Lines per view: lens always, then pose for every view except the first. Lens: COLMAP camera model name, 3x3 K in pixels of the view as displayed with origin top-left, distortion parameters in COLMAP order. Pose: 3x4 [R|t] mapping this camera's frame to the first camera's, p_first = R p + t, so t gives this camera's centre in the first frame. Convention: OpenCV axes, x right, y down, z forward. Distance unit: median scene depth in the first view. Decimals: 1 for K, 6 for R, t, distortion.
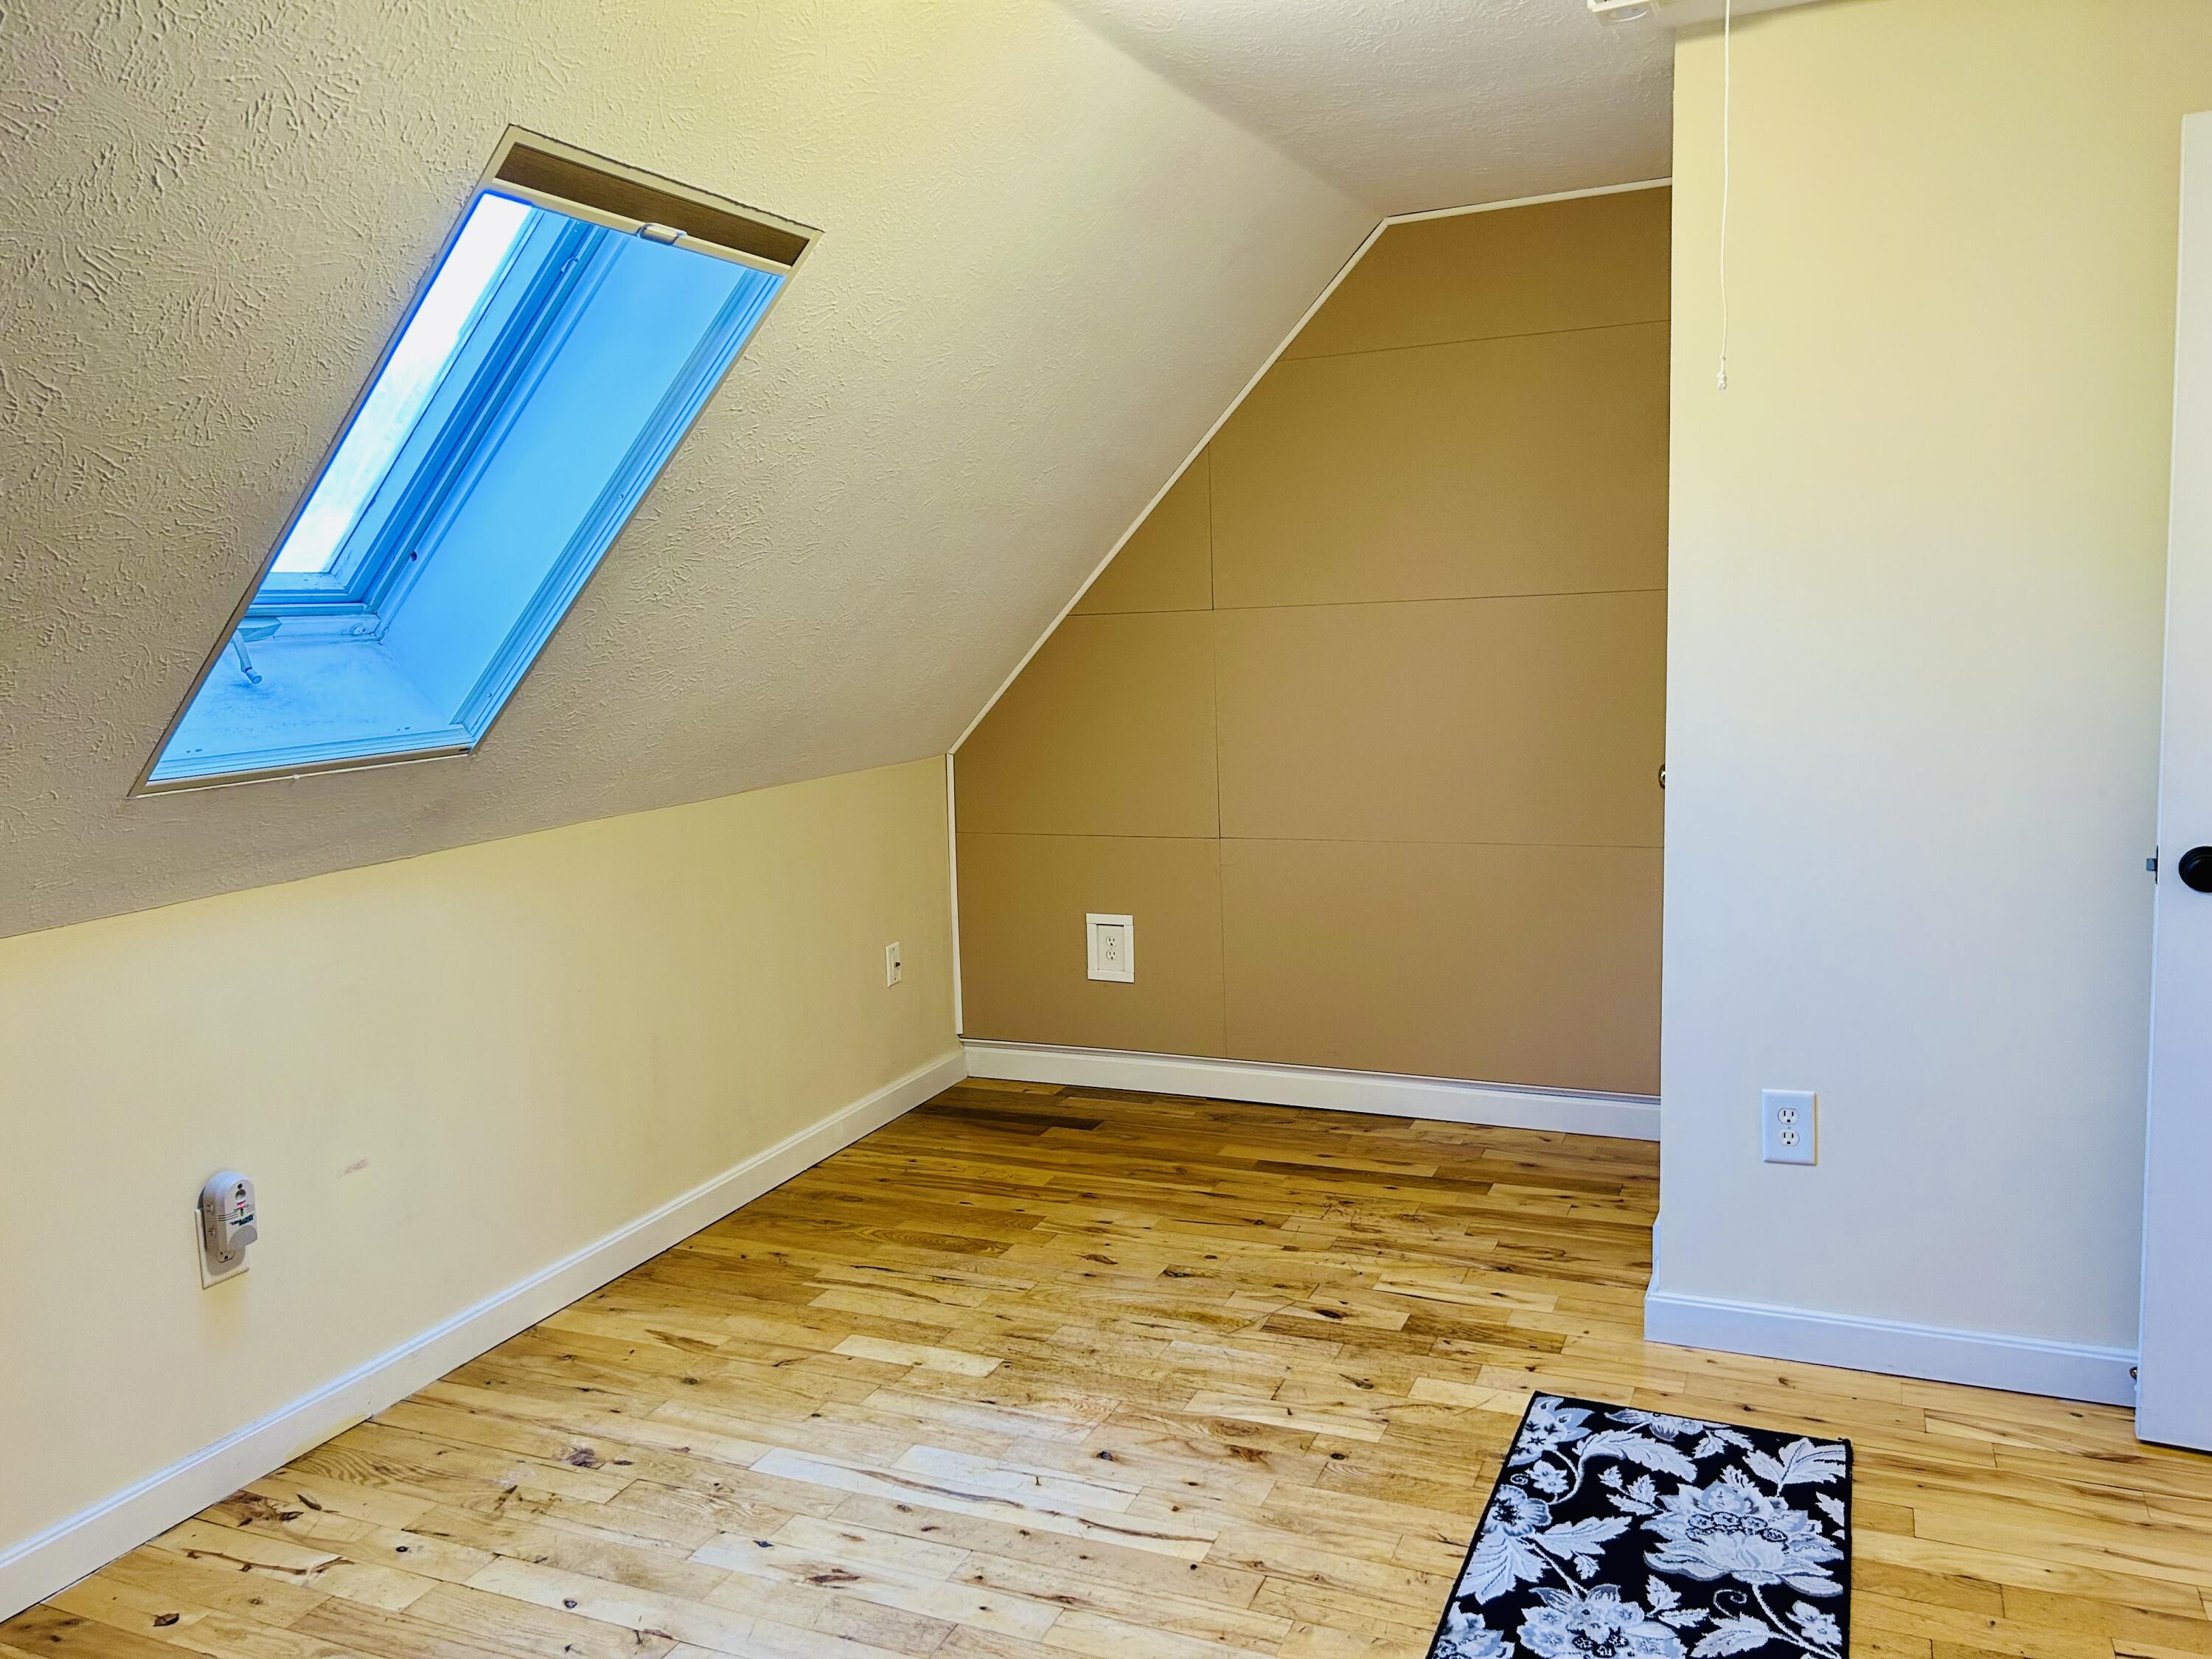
lens RADIAL K [[1667.1, 0, 1117.6], [0, 1667.1, 829.7], [0, 0, 1]] dist [0.075120, -0.074319]
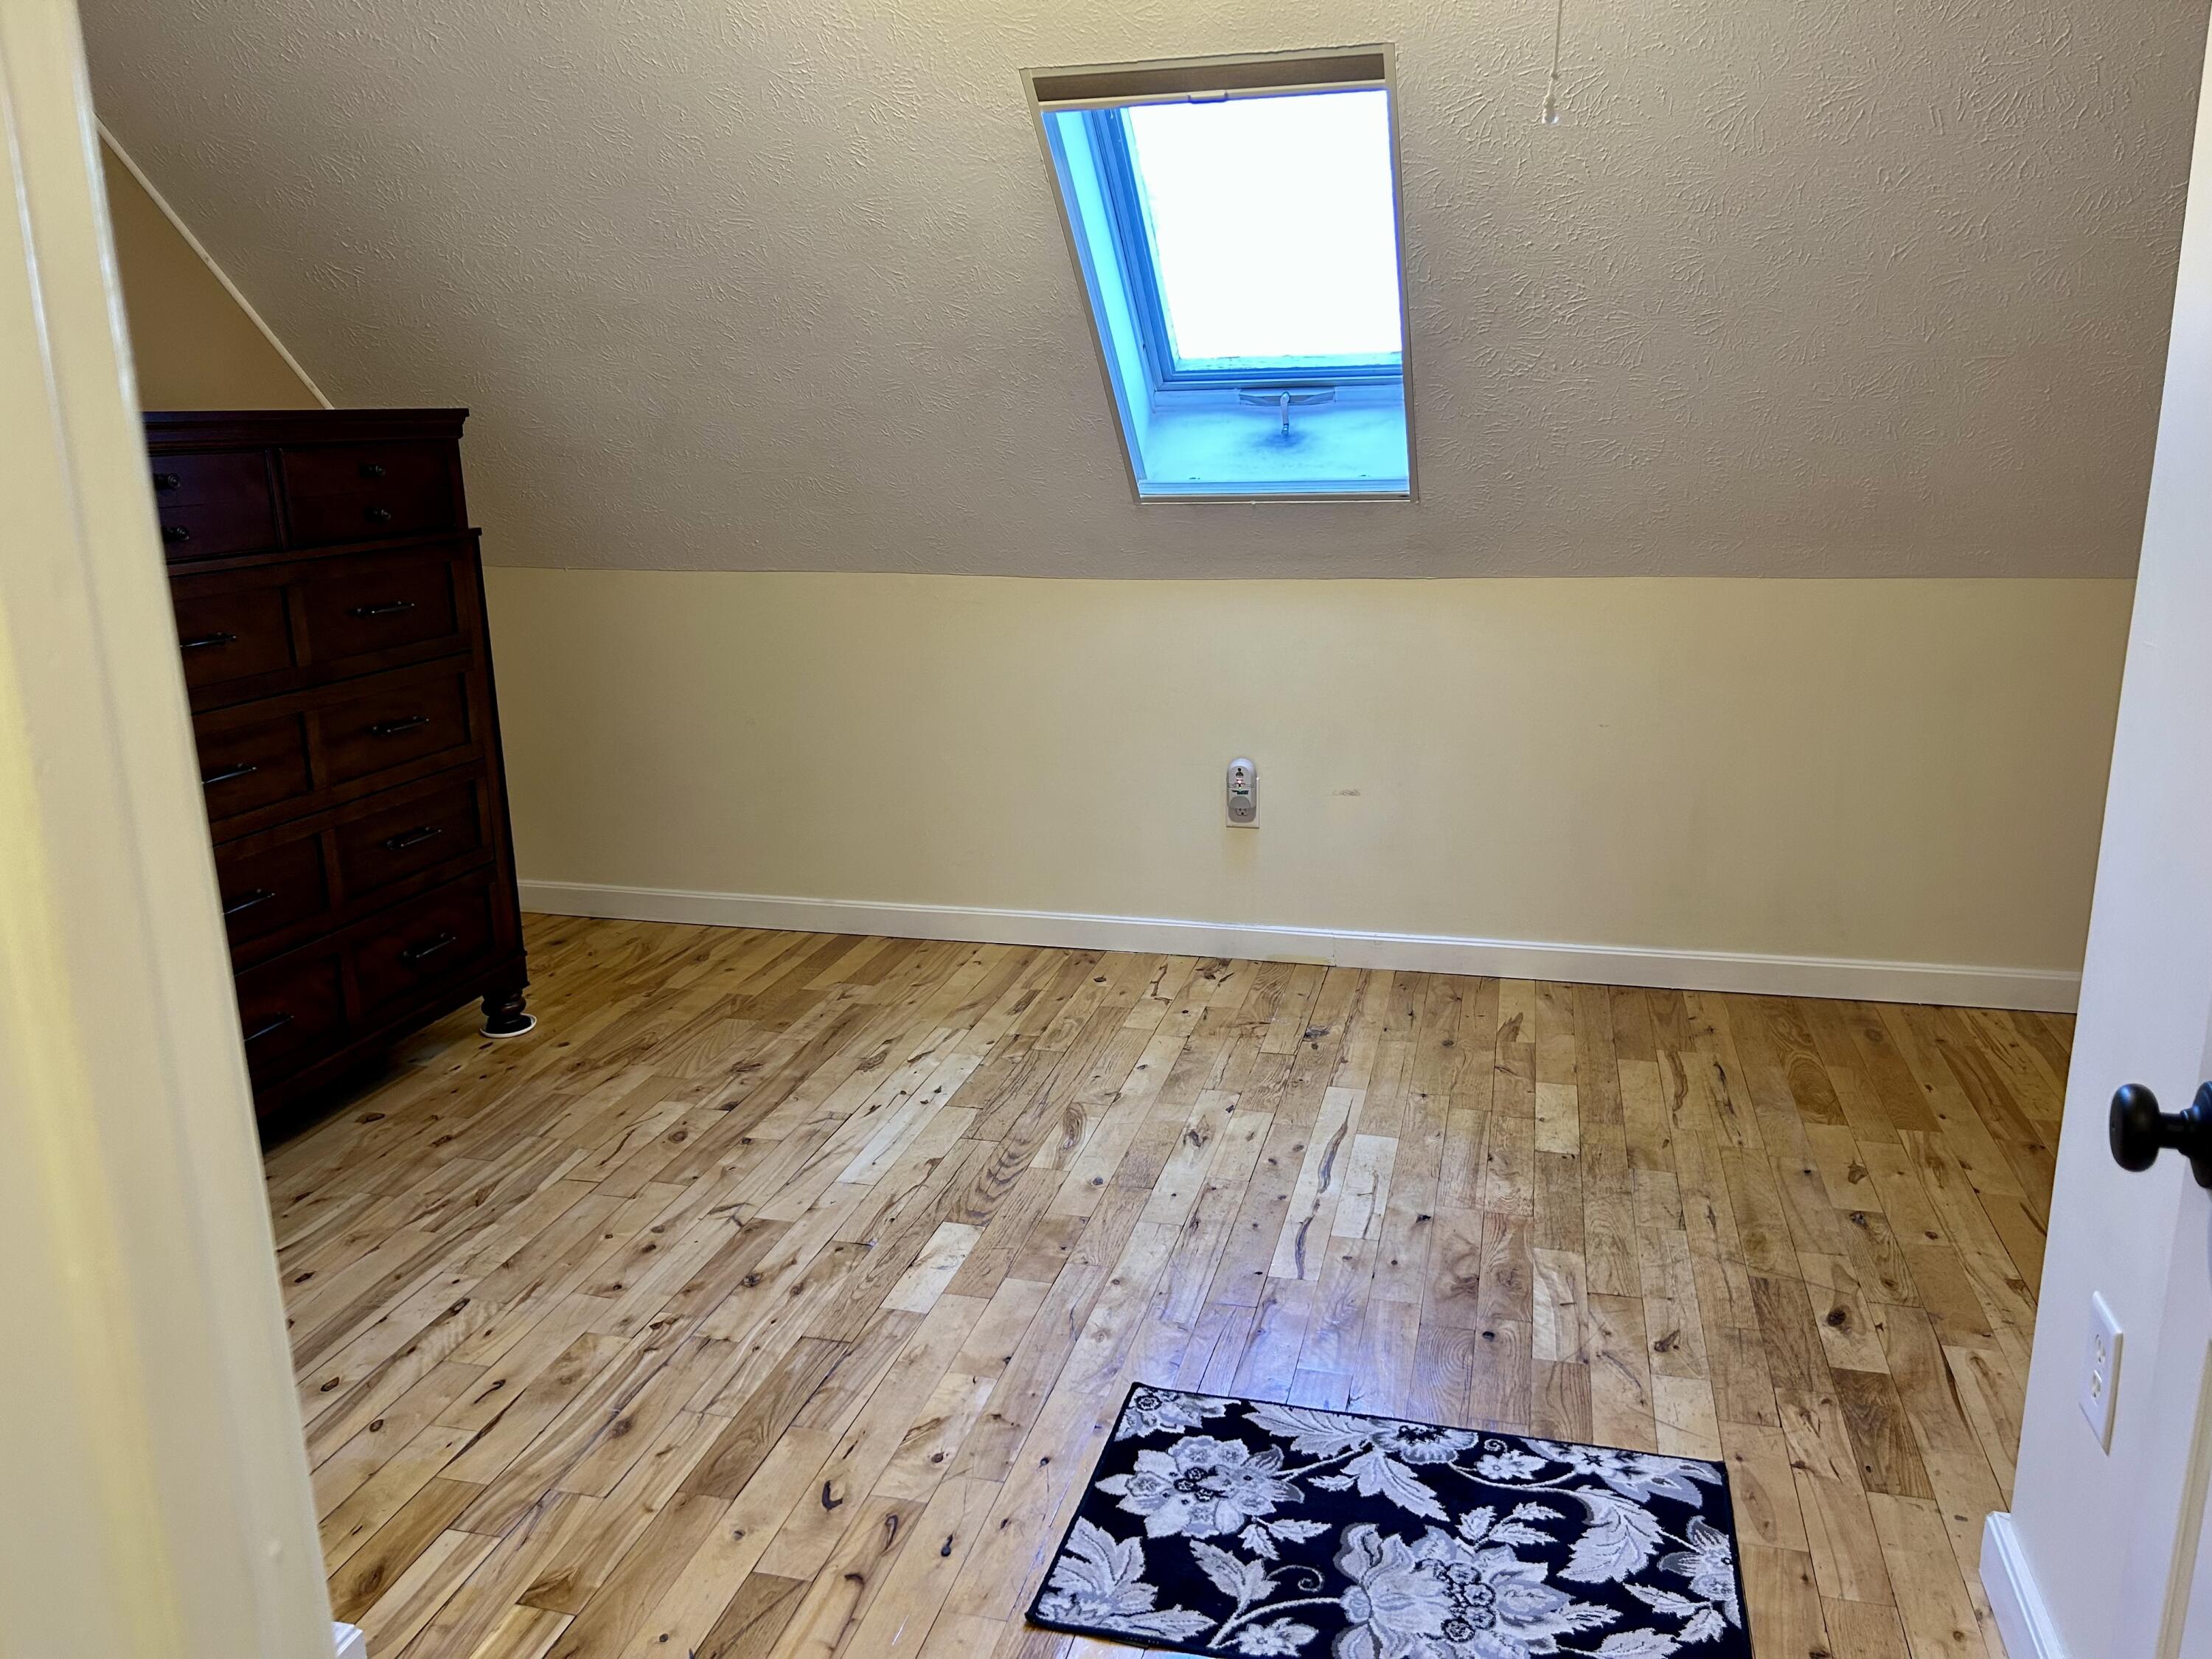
lens RADIAL K [[1667.1, 0, 1116.5], [0, 1667.1, 826.0], [0, 0, 1]] dist [0.075120, -0.074319]
pose [[0.162166, 0.274108, -0.947928, 0.897200], [-0.118389, 0.959109, 0.257088, -0.113804], [0.979636, 0.070533, 0.187986, 0.596413]]
